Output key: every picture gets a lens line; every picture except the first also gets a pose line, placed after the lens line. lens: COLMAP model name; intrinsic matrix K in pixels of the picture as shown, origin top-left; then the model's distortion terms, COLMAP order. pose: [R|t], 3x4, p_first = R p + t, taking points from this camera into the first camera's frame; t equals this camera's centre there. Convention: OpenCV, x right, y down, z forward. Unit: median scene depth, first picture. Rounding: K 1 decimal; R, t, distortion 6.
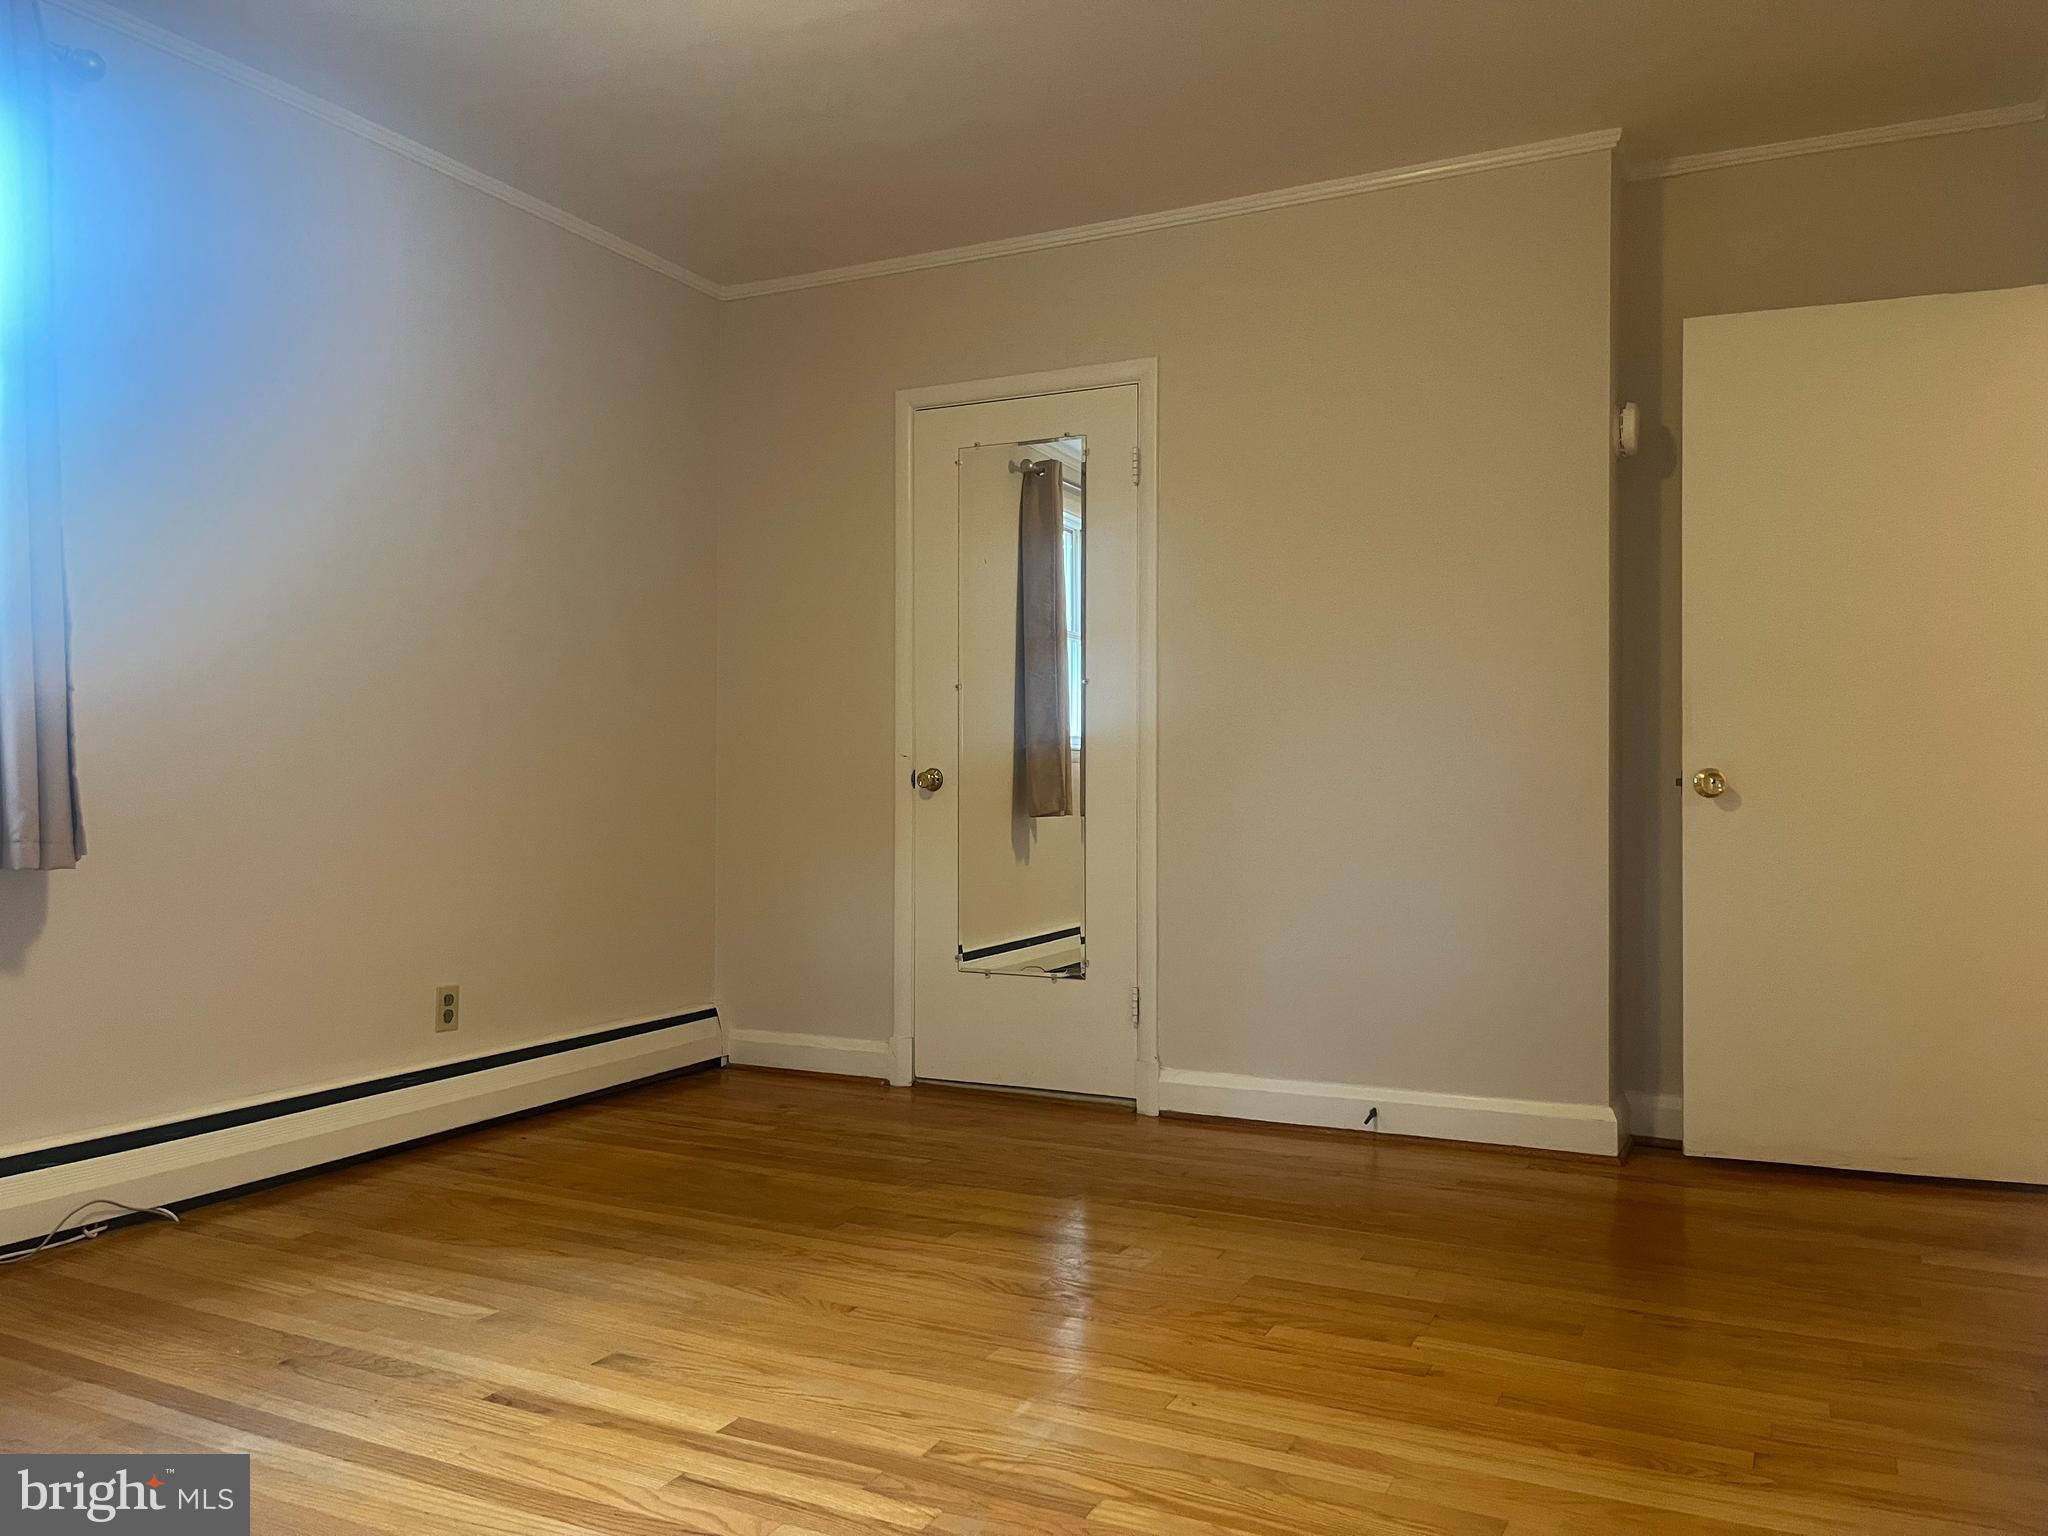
lens RADIAL K [[1553.4, 0, 1026.8], [0, 1553.4, 760.8], [0, 0, 1]] dist [0.064513, -0.098664]
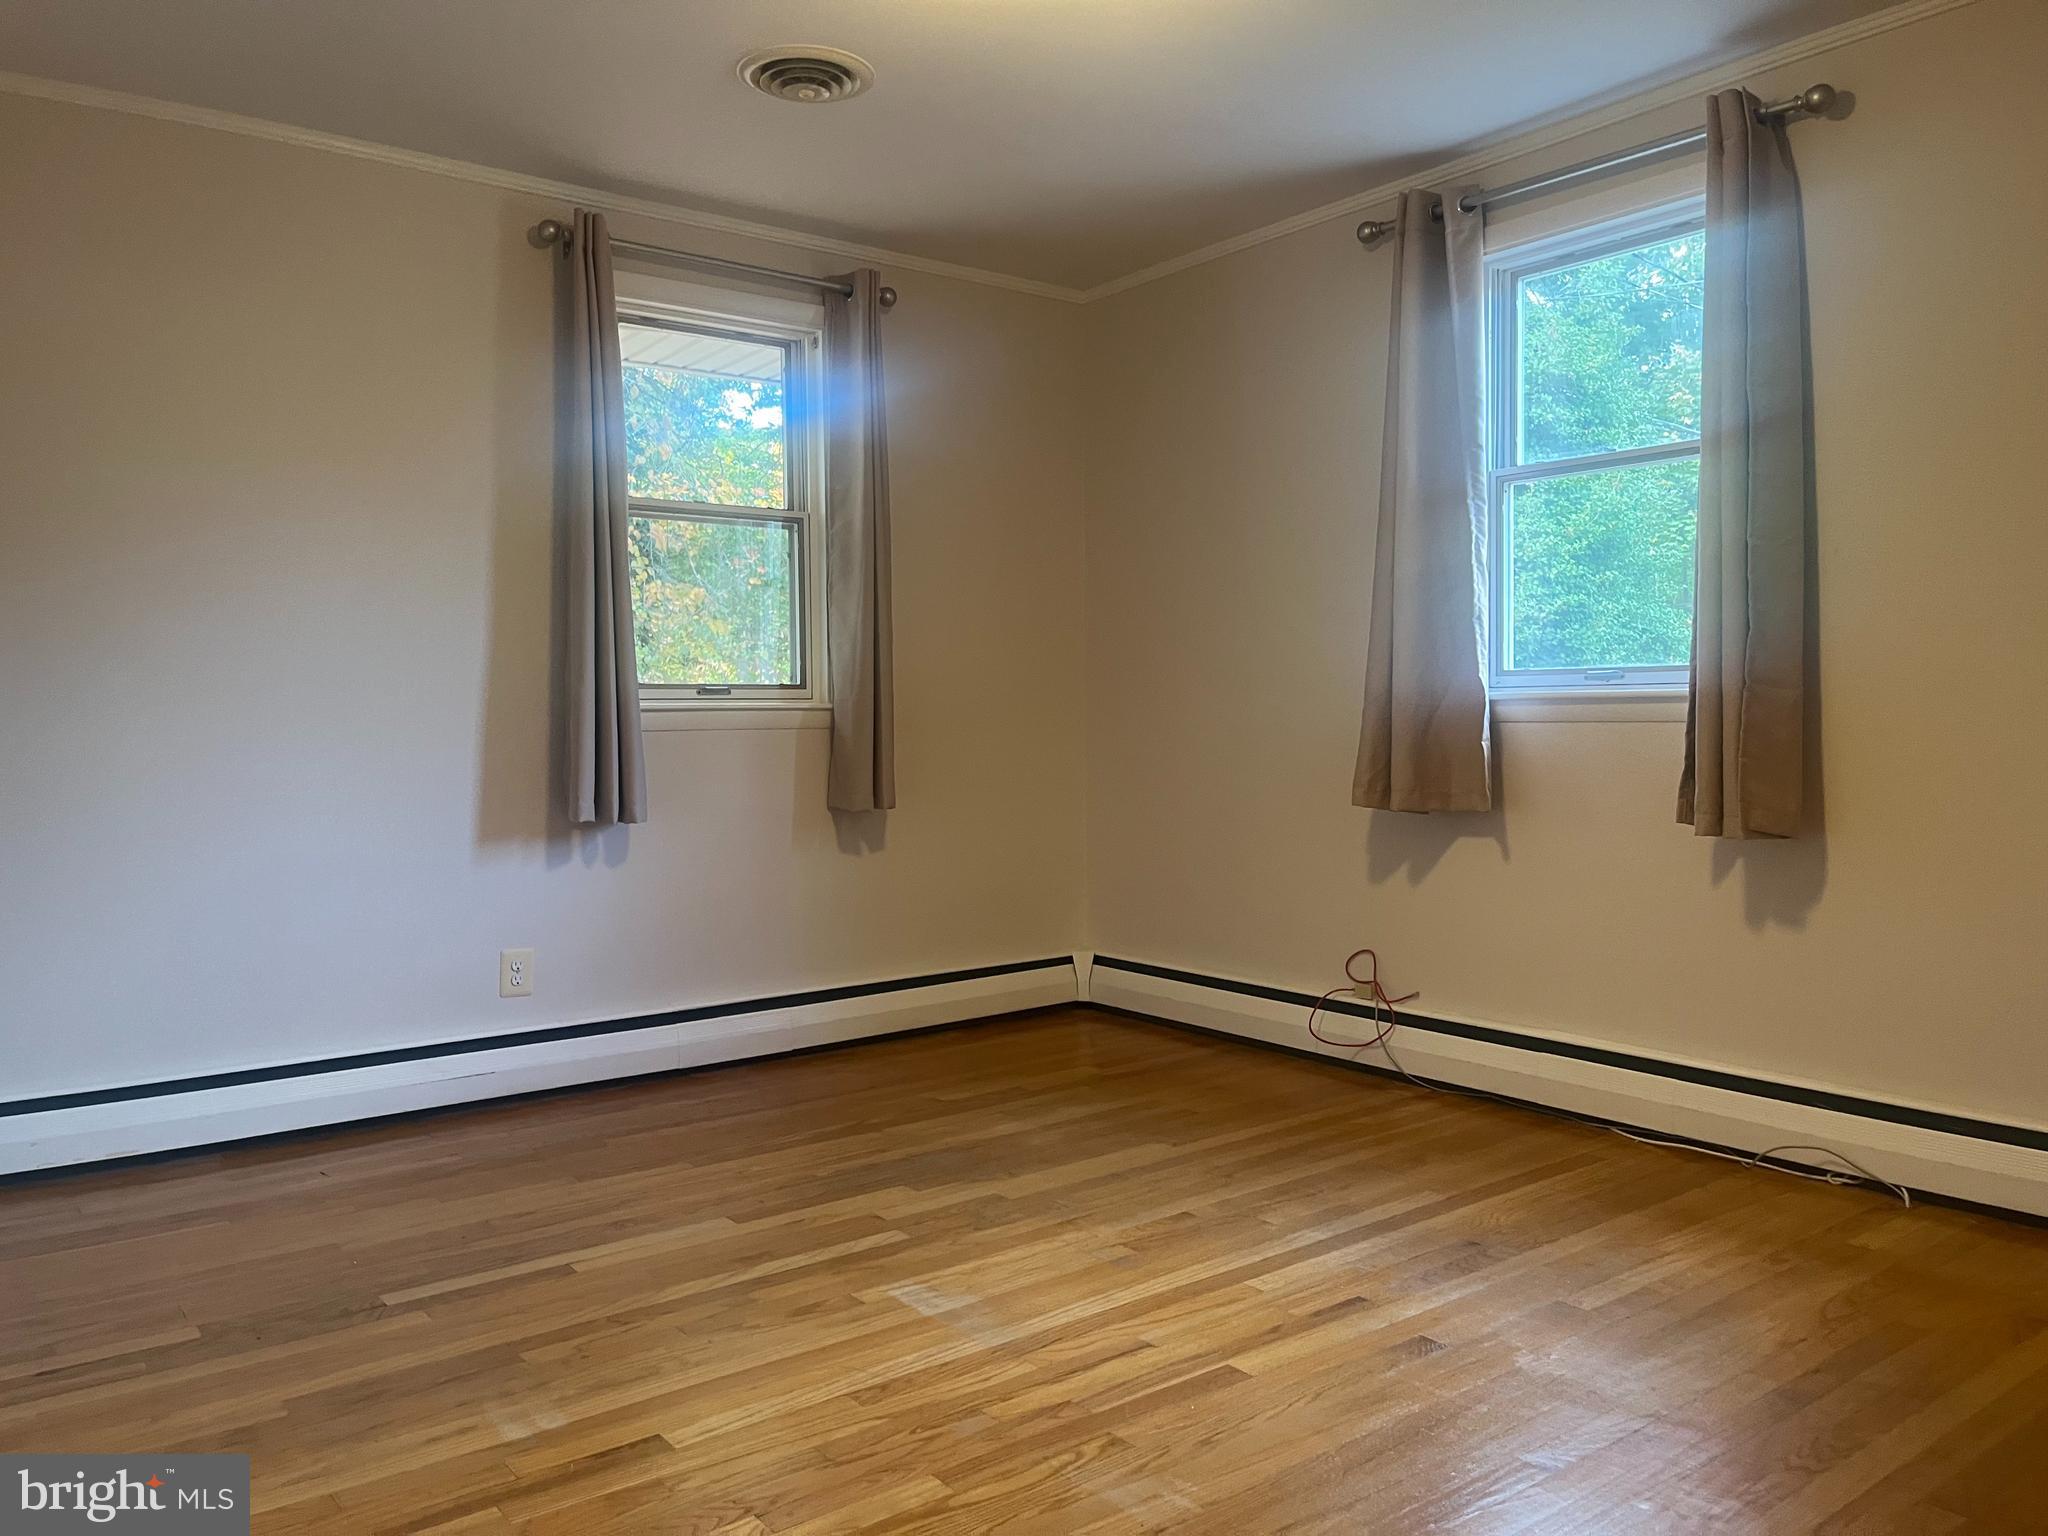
lens RADIAL K [[1553.4, 0, 1026.8], [0, 1553.4, 760.8], [0, 0, 1]] dist [0.064513, -0.098664]
pose [[-0.432222, 0.033016, -0.901162, 0.845279], [0.014801, 0.999455, 0.029518, -0.039780], [0.901646, -0.000579, -0.432475, 1.326732]]
